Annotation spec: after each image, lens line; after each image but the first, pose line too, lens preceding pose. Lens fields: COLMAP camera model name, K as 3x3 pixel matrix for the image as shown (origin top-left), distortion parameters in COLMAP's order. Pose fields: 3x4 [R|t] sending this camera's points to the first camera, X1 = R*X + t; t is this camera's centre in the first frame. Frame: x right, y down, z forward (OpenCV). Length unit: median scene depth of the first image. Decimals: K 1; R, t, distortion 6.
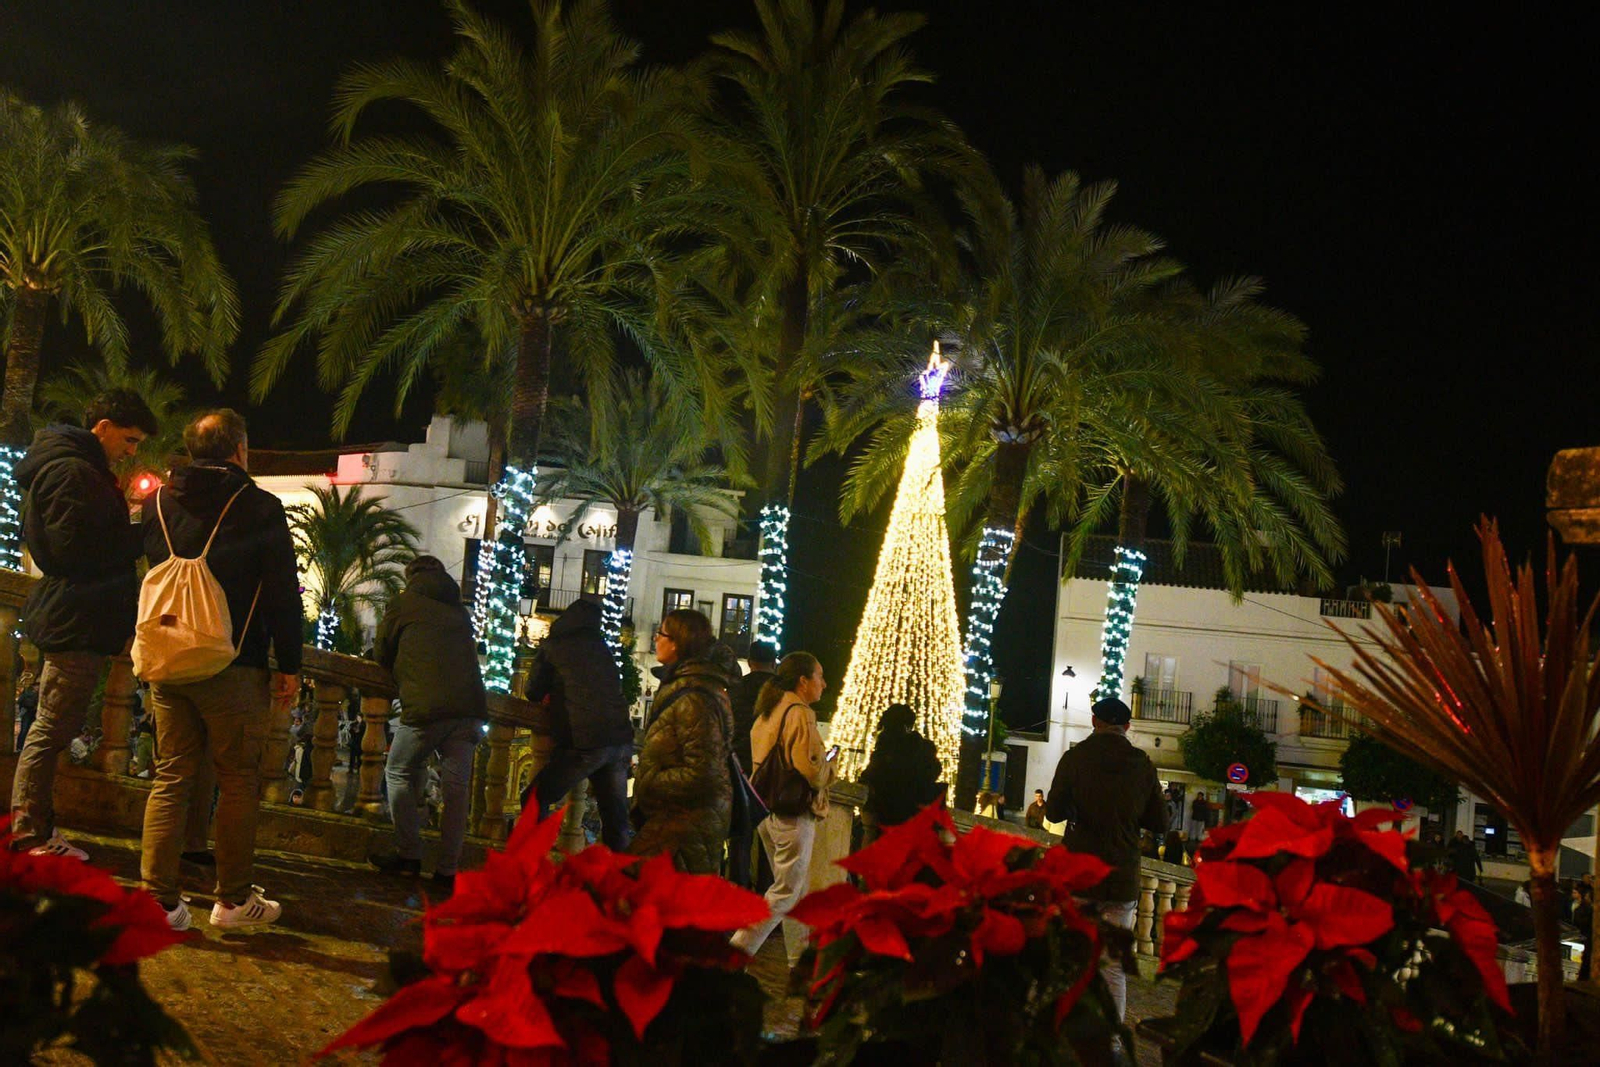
lens RADIAL K [[1307.6, 0, 808.2], [0, 1307.6, 534.4], [0, 0, 1]] dist [-0.007589, 0.018748]
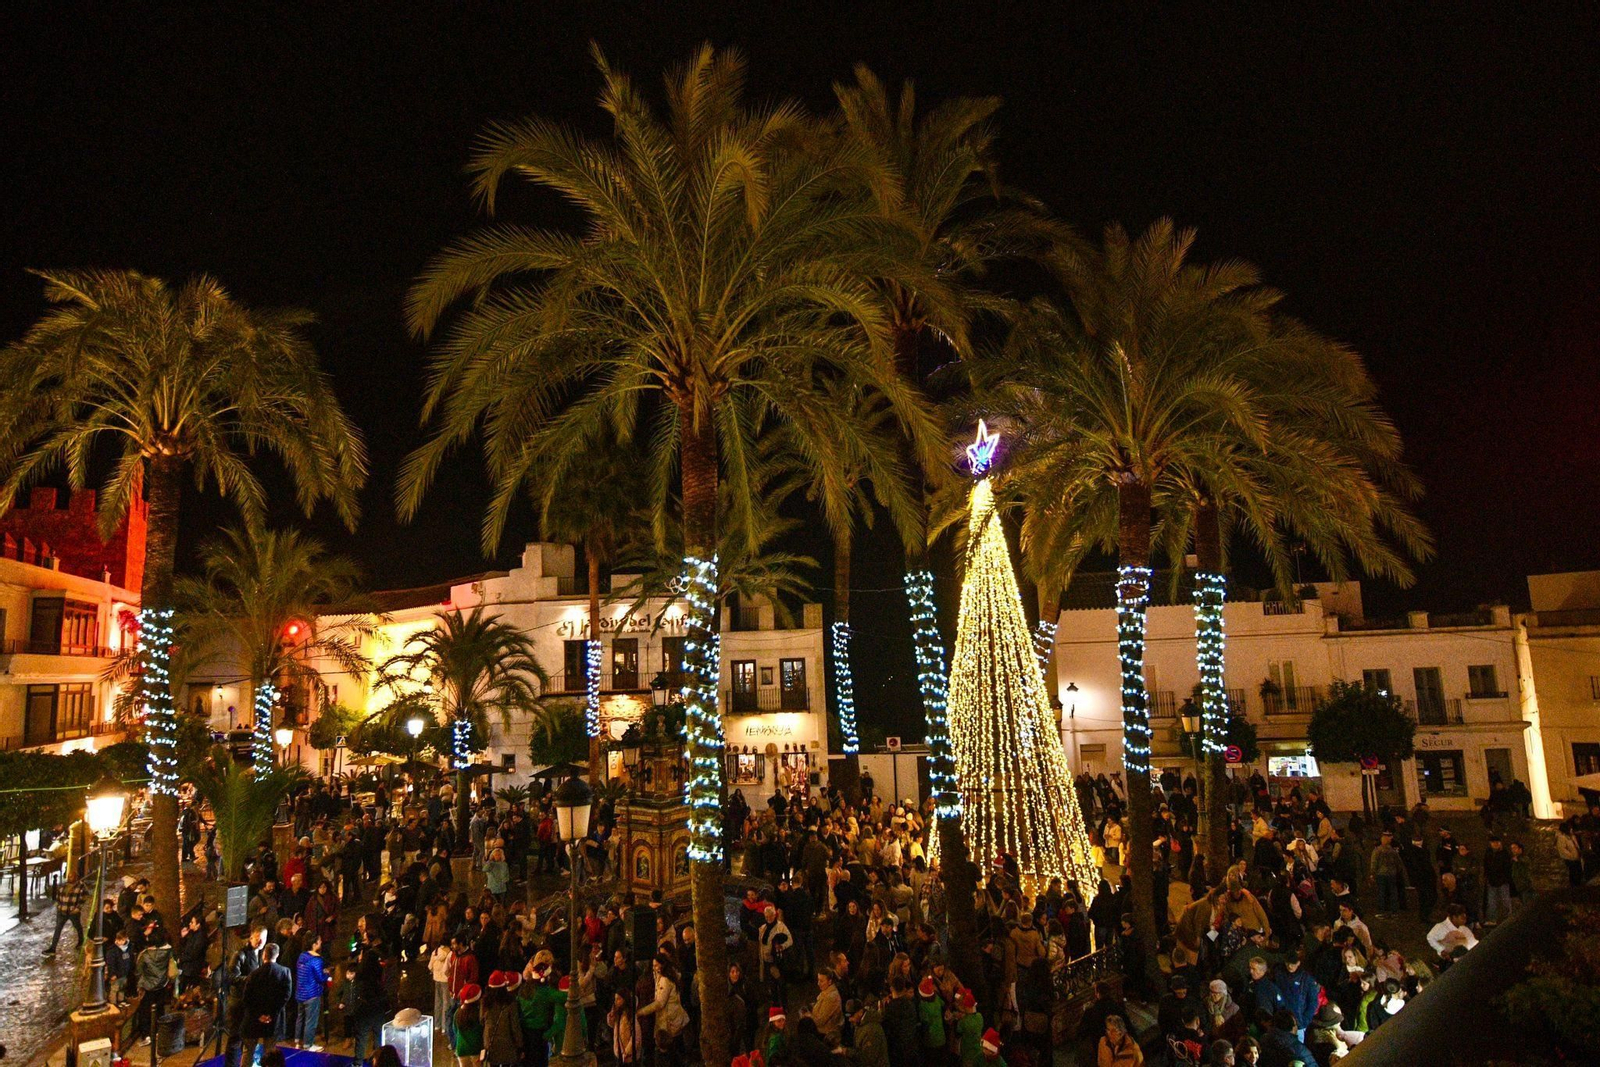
lens RADIAL K [[911.4, 0, 803.4], [0, 911.4, 526.8], [0, 0, 1]] dist [-0.002366, -0.004296]
pose [[0.991530, -0.121217, 0.046627, -0.122991], [0.124771, 0.988718, -0.082881, -0.007038], [-0.036054, 0.087997, 0.995468, 0.250122]]
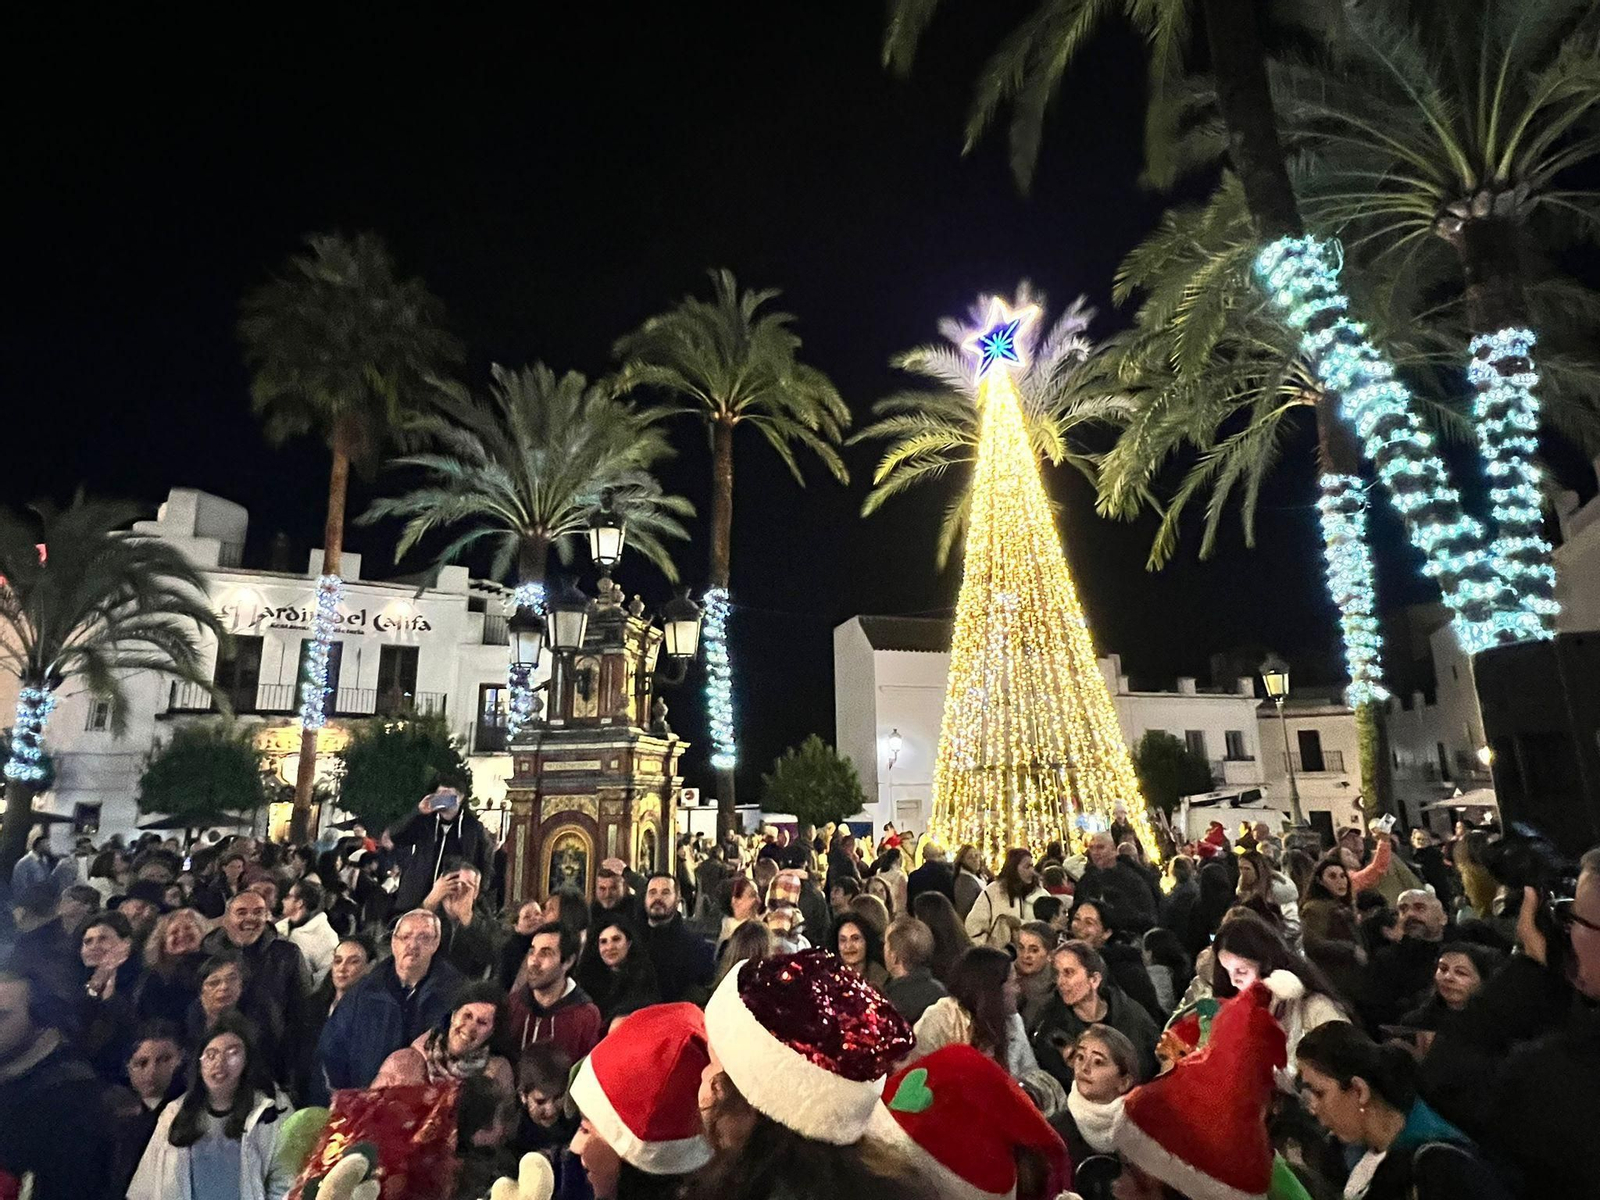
lens RADIAL K [[840.1, 0, 797.8], [0, 840.1, 598.0], [0, 0, 1]] dist [-0.002358, 0.002300]
pose [[0.893718, -0.001973, 0.448624, -0.319382], [0.068591, 0.988834, -0.132294, 0.136940], [-0.443354, 0.149005, 0.883875, 0.686519]]
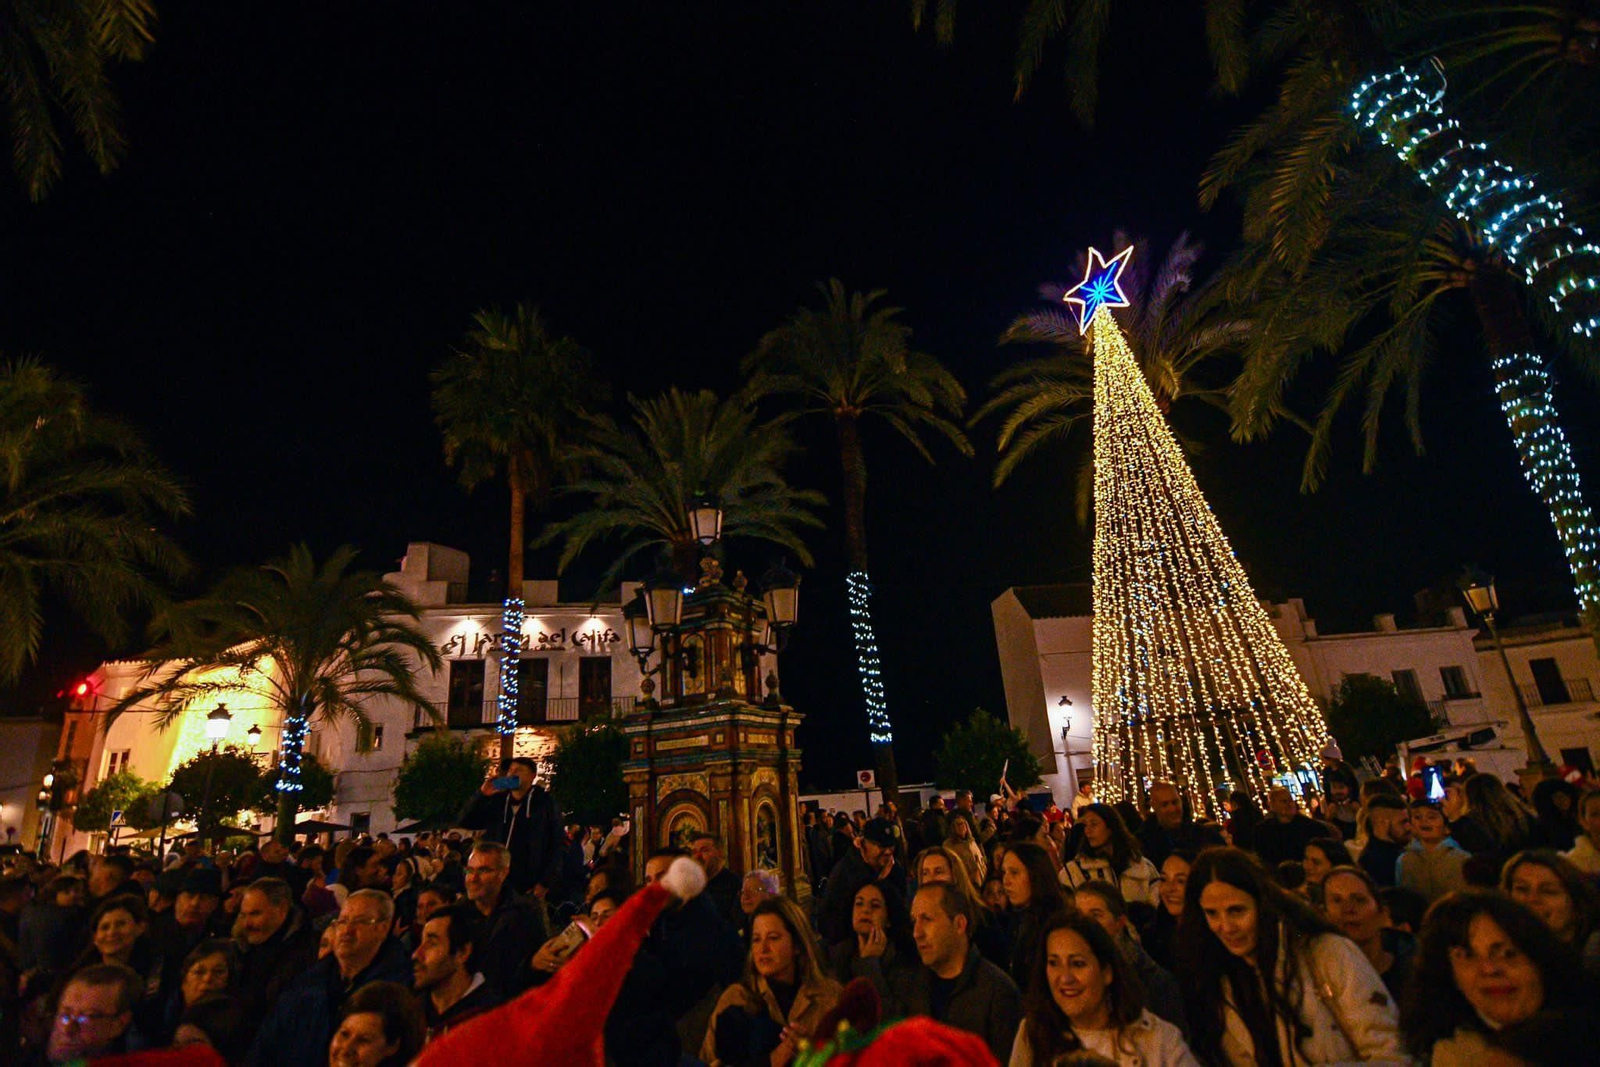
lens RADIAL K [[771.1, 0, 801.7], [0, 771.1, 524.2], [0, 0, 1]] dist [-0.009853, -0.005860]
pose [[0.963039, -0.082341, 0.256466, -0.275697], [0.146928, 0.958592, -0.243953, 0.150696], [-0.225759, 0.272618, 0.935260, 0.709788]]
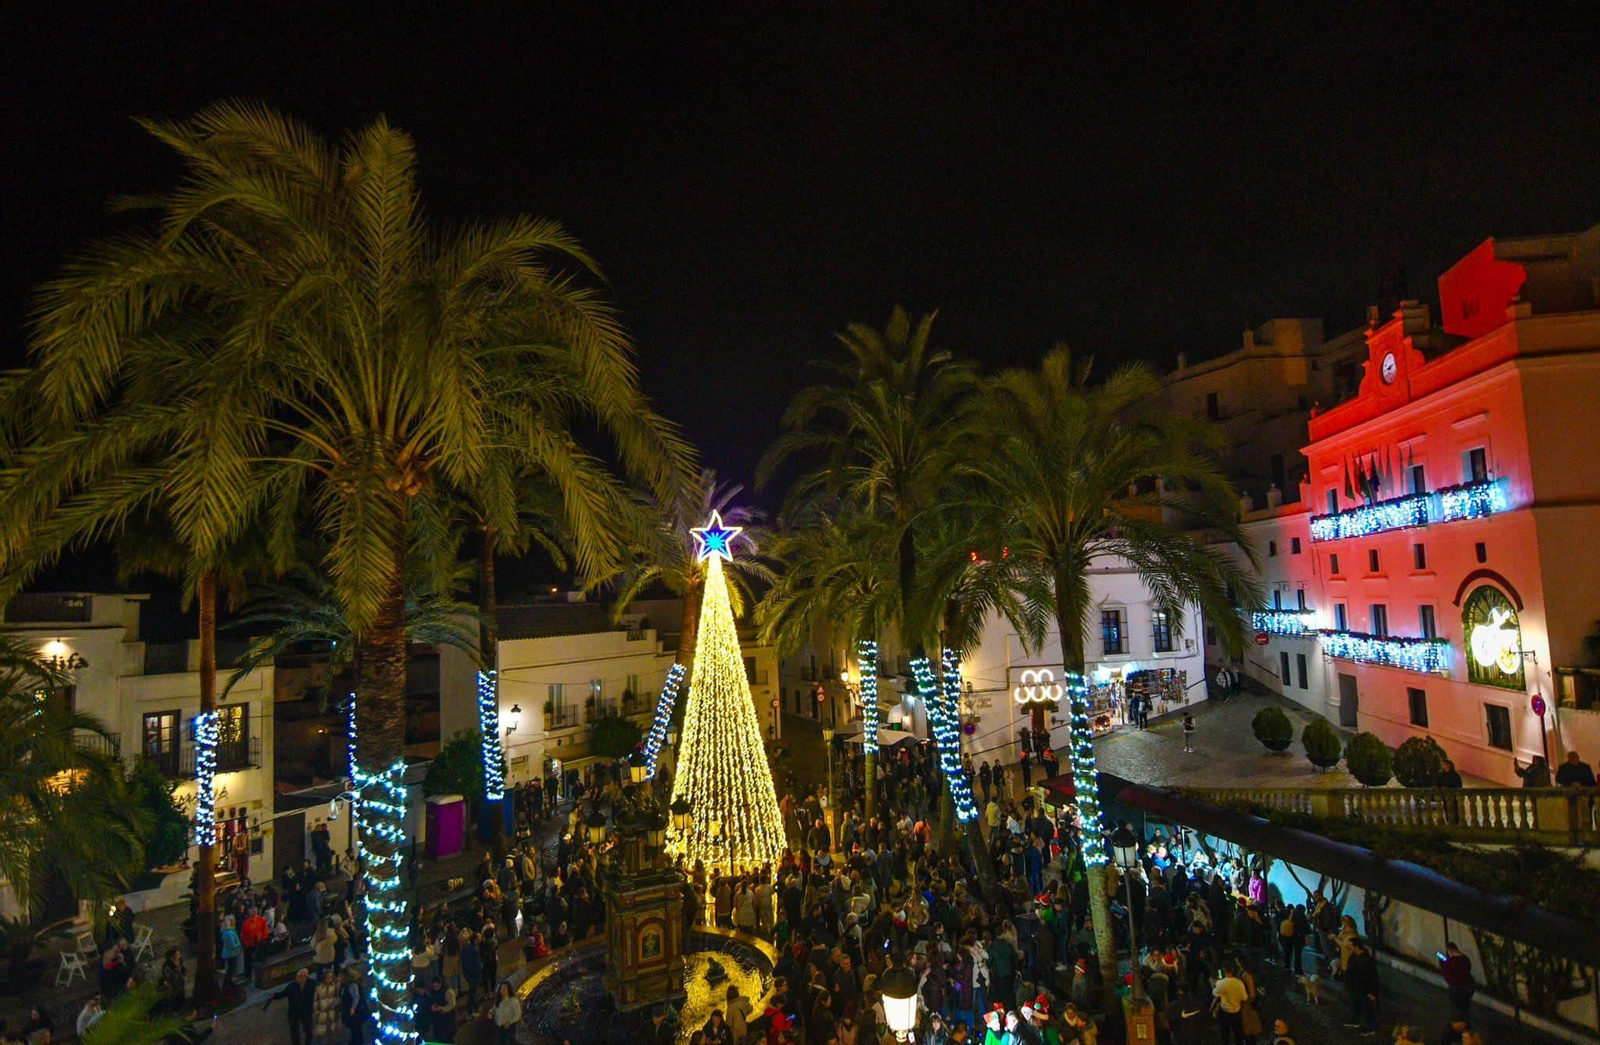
lens RADIAL K [[833.5, 0, 802.3], [0, 833.5, 528.4], [0, 0, 1]] dist [-0.024016, -0.000294]
pose [[0.395012, -0.026375, 0.918297, -0.827151], [0.021477, 0.999580, 0.019471, -0.165166], [-0.918425, 0.012031, 0.395413, 0.635211]]
